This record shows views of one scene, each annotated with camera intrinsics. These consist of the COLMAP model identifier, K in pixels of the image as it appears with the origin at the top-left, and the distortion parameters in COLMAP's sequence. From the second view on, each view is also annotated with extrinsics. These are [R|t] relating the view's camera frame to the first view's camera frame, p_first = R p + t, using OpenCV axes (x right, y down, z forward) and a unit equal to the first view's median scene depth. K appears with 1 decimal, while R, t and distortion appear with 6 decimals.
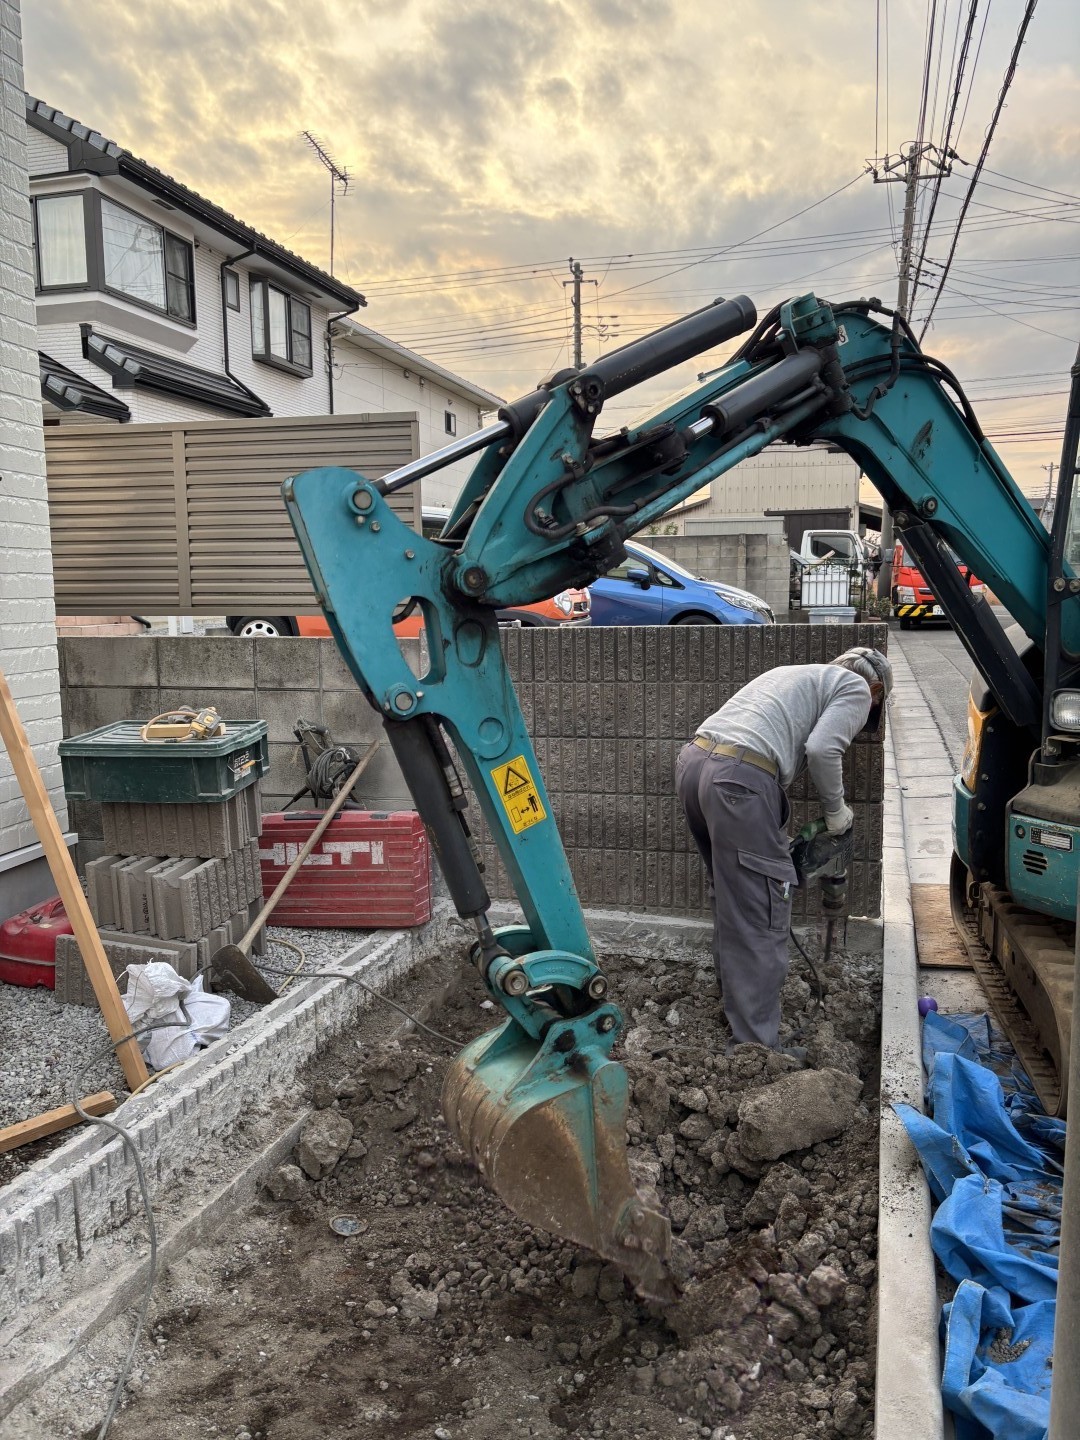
lens RADIAL K [[1084.7, 0, 549.9], [0, 1084.7, 716.4], [0, 0, 1]] dist [0.030528, -0.035979]
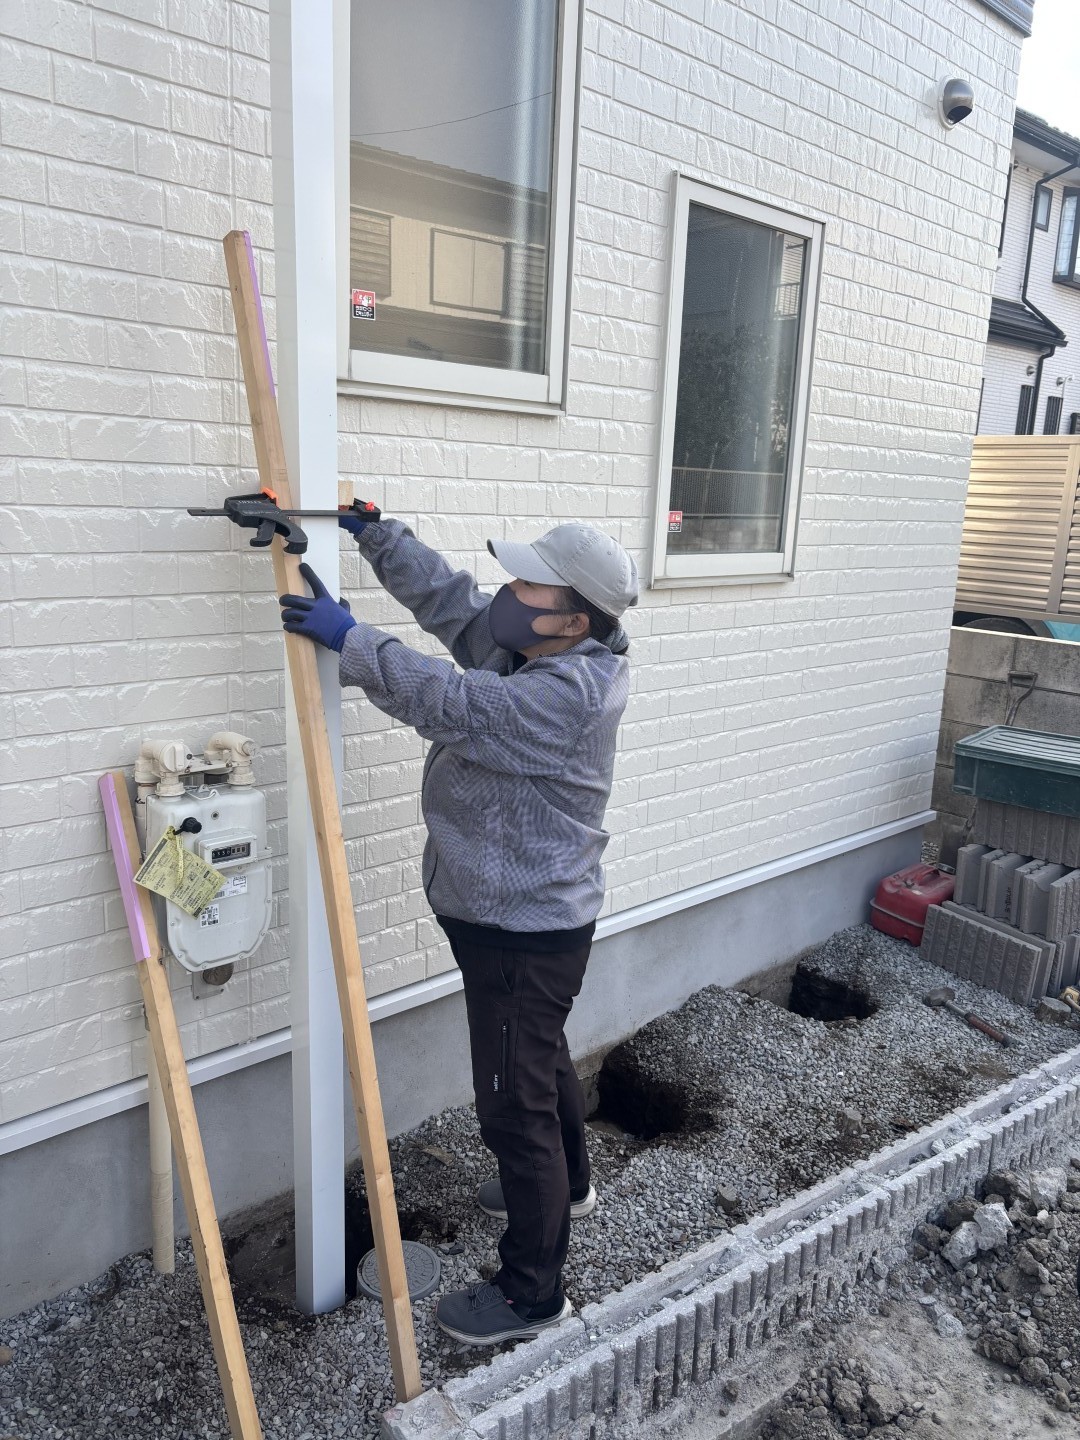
lens RADIAL K [[1084.7, 0, 541.6], [0, 1084.7, 722.0], [0, 0, 1]] dist [0.030528, -0.035979]
pose [[0.805023, 0.164781, -0.569899, -0.113869], [-0.115530, 0.985803, 0.121843, -0.067669], [0.581885, -0.032246, 0.812631, -0.150595]]
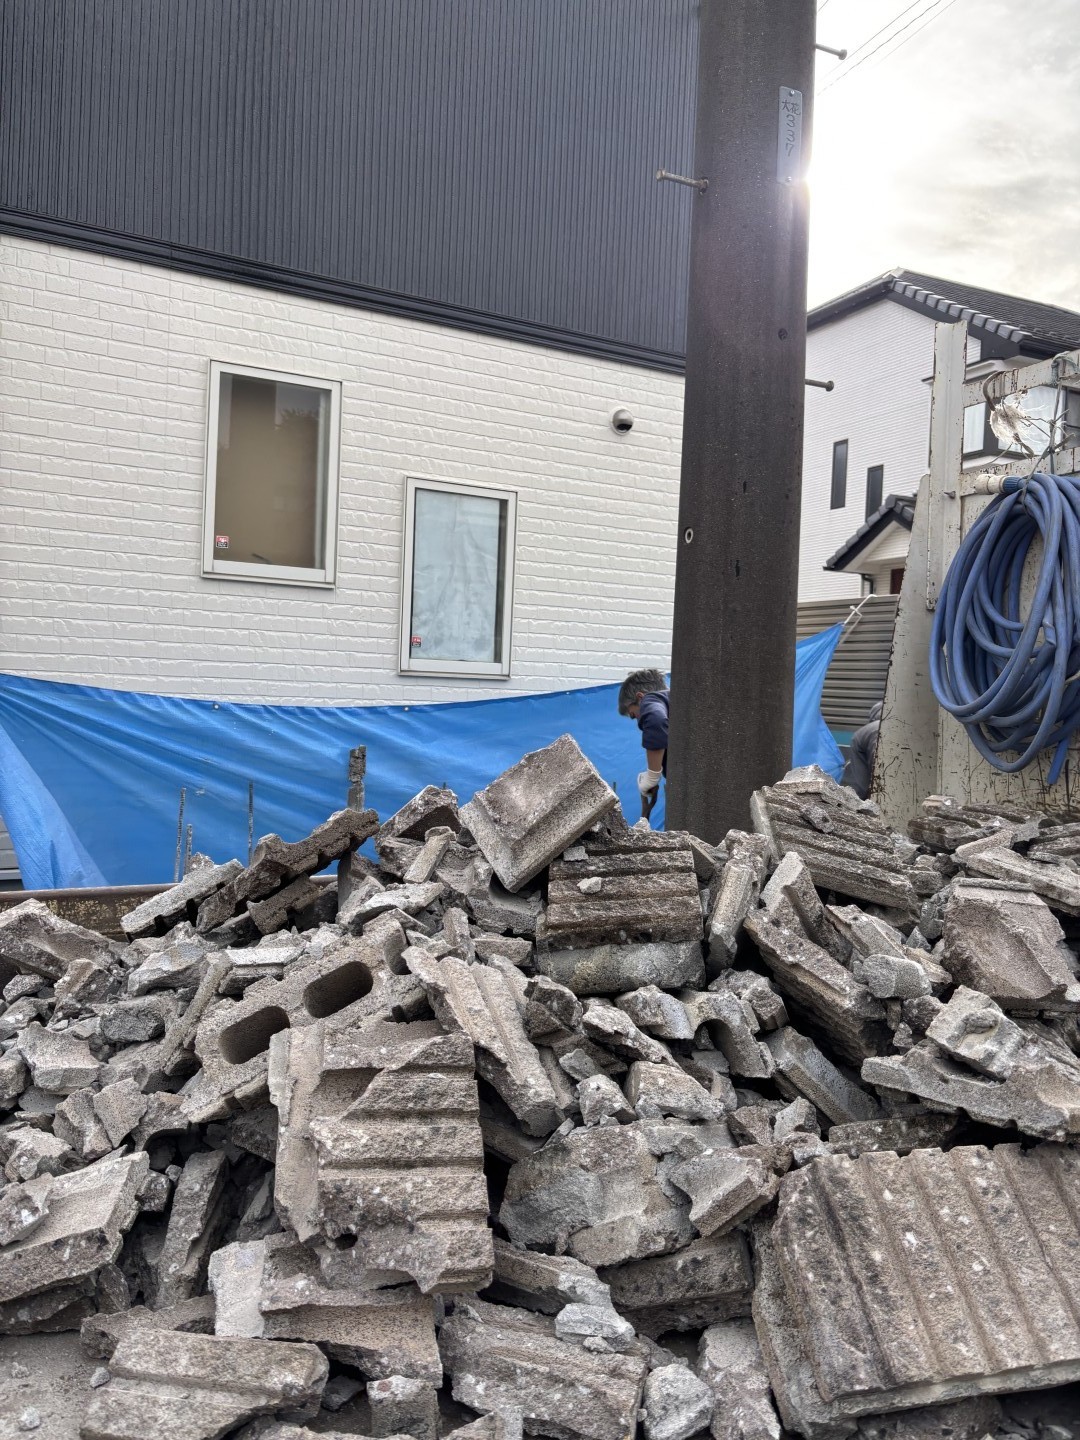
lens RADIAL K [[1084.7, 0, 527.9], [0, 1084.7, 712.5], [0, 0, 1]] dist [0.030528, -0.035979]
pose [[0.622261, 0.055997, -0.780805, 0.664672], [-0.139394, 0.989424, -0.040131, 0.000441], [0.770299, 0.133811, 0.623485, -0.245873]]
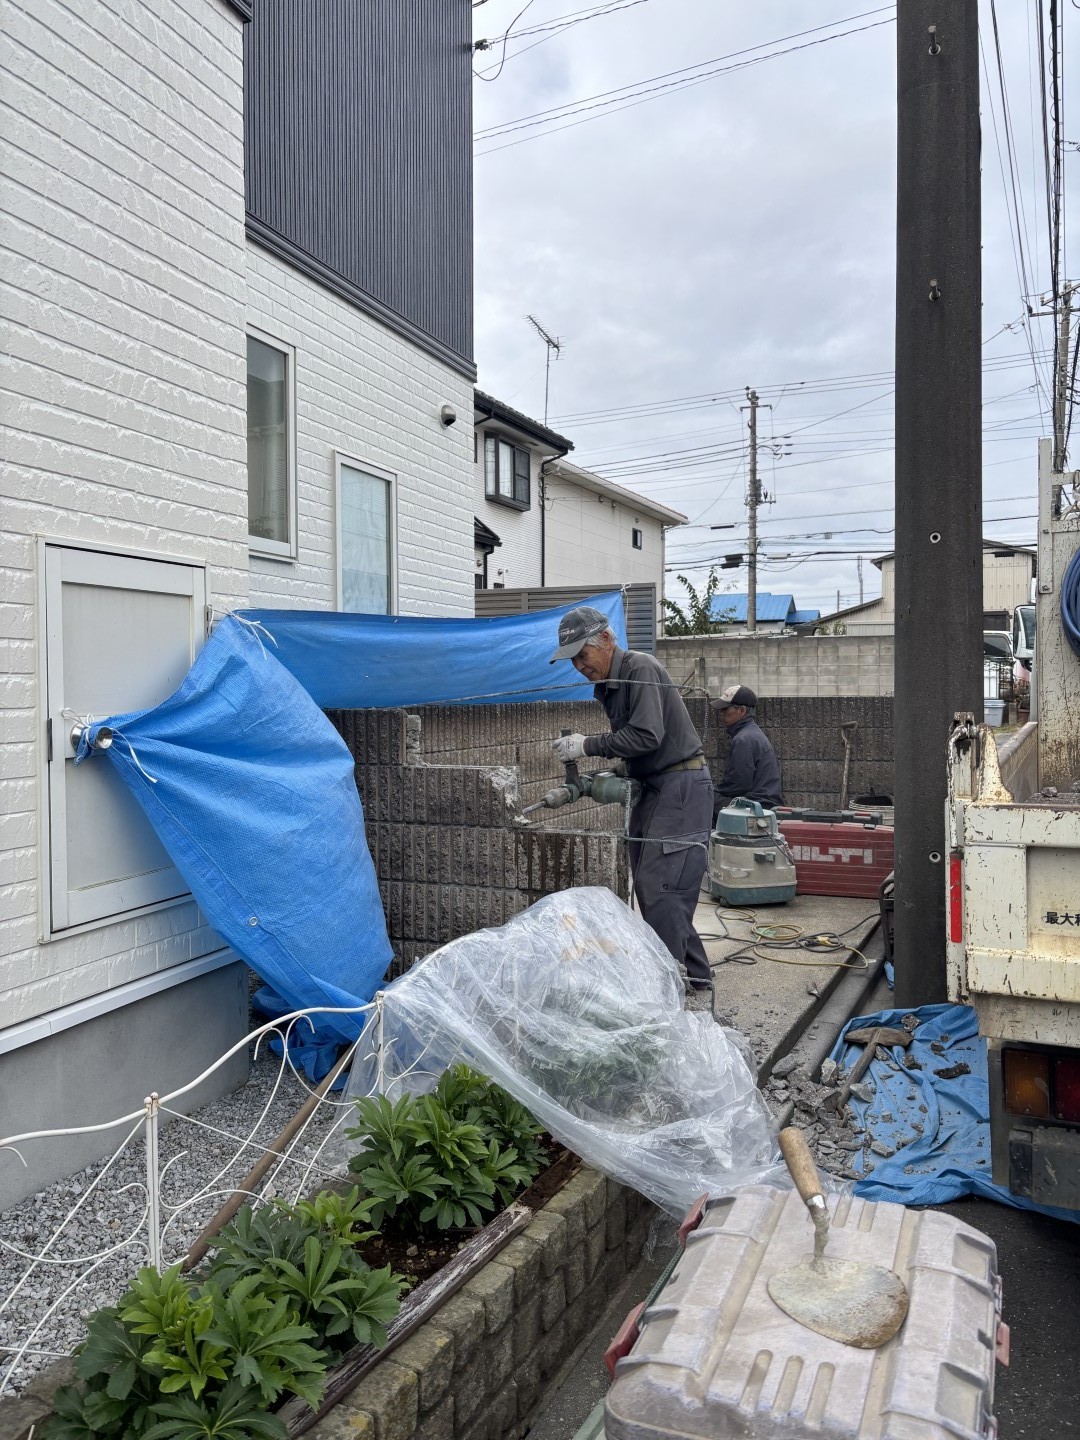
lens RADIAL K [[1084.7, 0, 541.6], [0, 1084.7, 720.3], [0, 0, 1]] dist [0.030528, -0.035979]
pose [[0.986150, 0.009465, -0.165585, -0.006131], [-0.023447, 0.996299, -0.082695, 0.104662], [0.164190, 0.085432, 0.982722, -0.777067]]
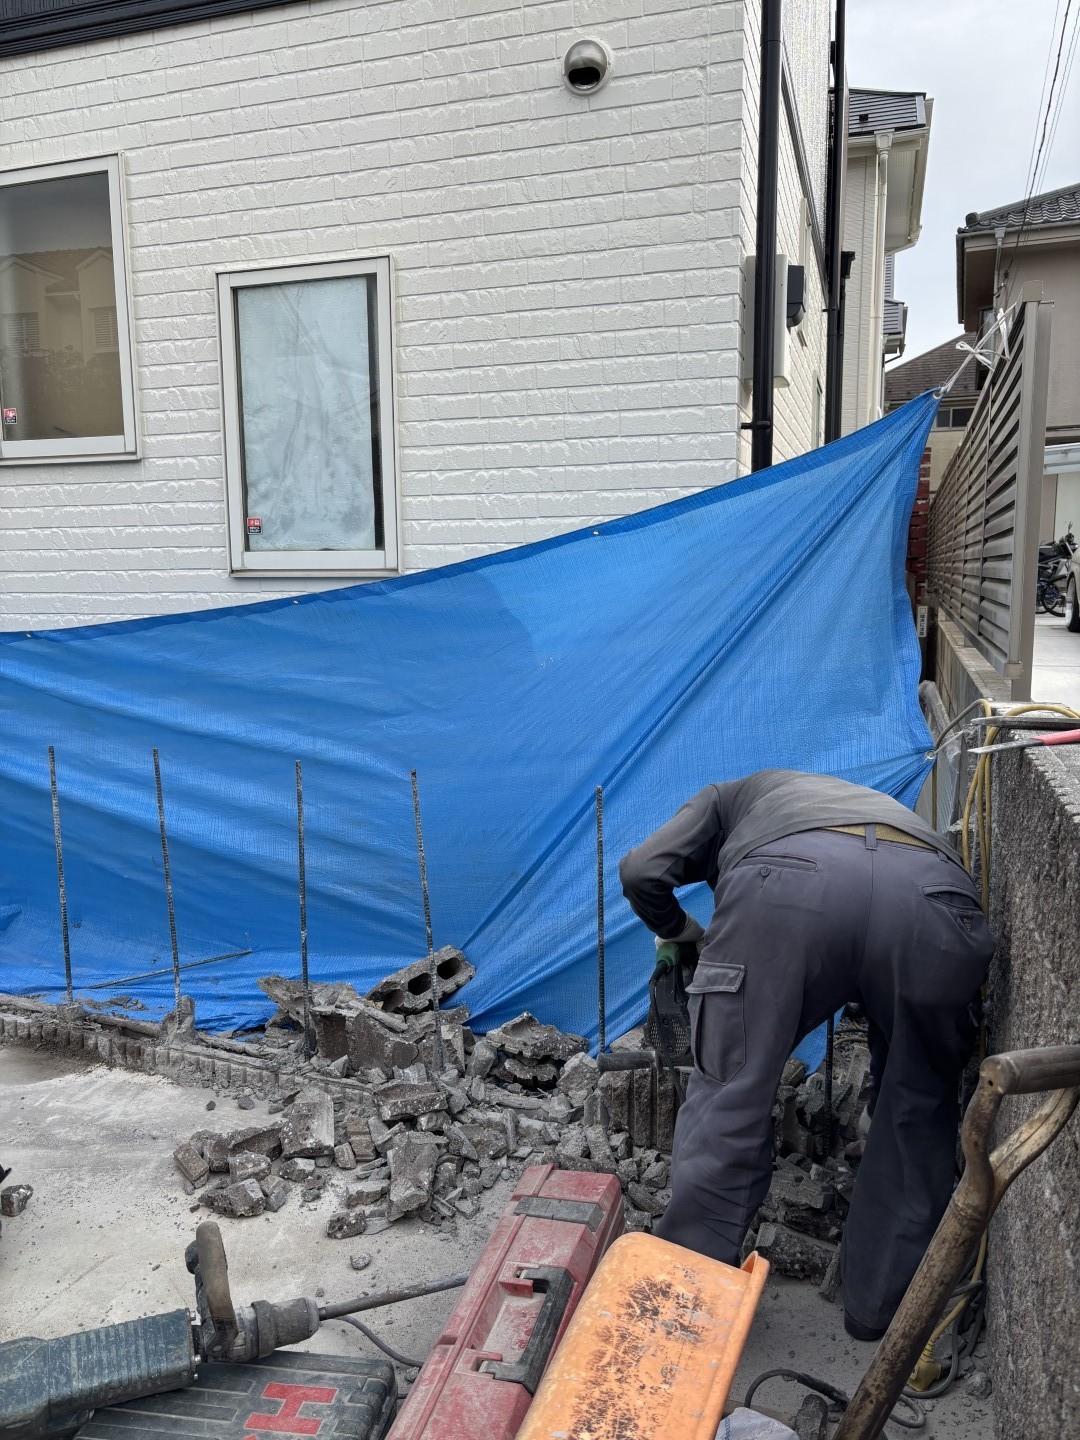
lens RADIAL K [[1084.7, 0, 539.3], [0, 1084.7, 732.9], [0, 0, 1]] dist [0.030528, -0.035979]
pose [[-0.108171, 0.137394, -0.984592, 0.411589], [-0.110184, 0.982645, 0.149228, -0.111100], [0.988007, 0.124629, -0.091155, 0.794133]]
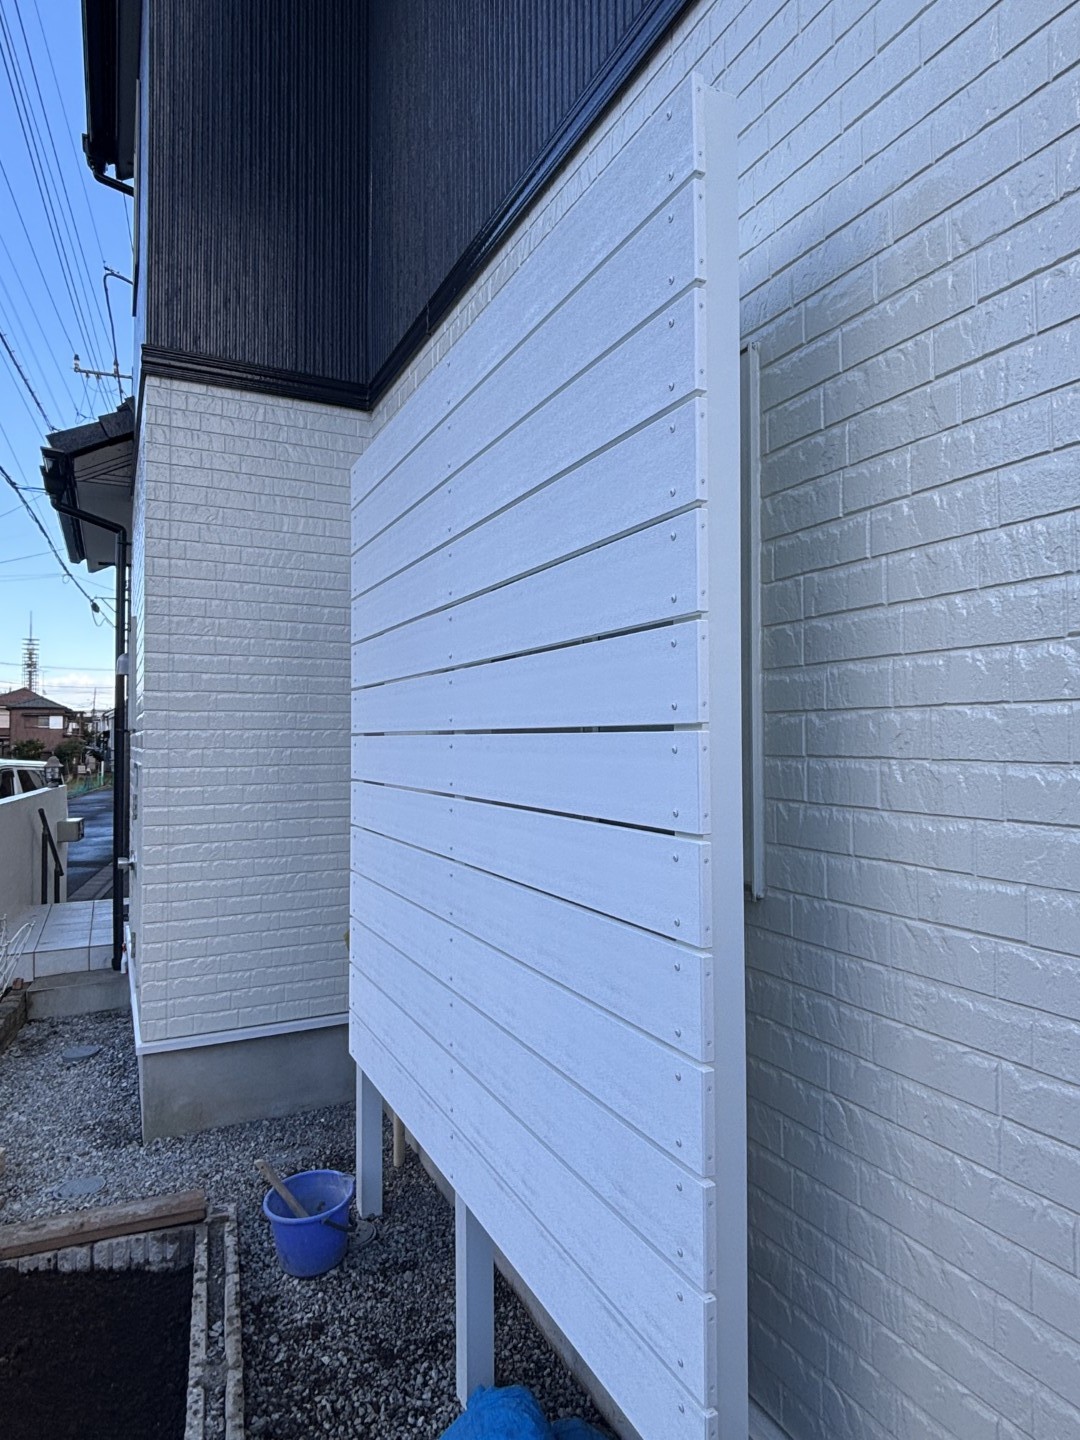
lens RADIAL K [[844.4, 0, 543.4], [0, 844.4, 723.4], [0, 0, 1]] dist [0.008796, -0.020093]
pose [[-0.789234, 0.001841, -0.614089, -0.135283], [-0.060770, 0.994853, 0.081084, -0.191516], [0.611078, 0.101312, -0.785060, 0.815448]]
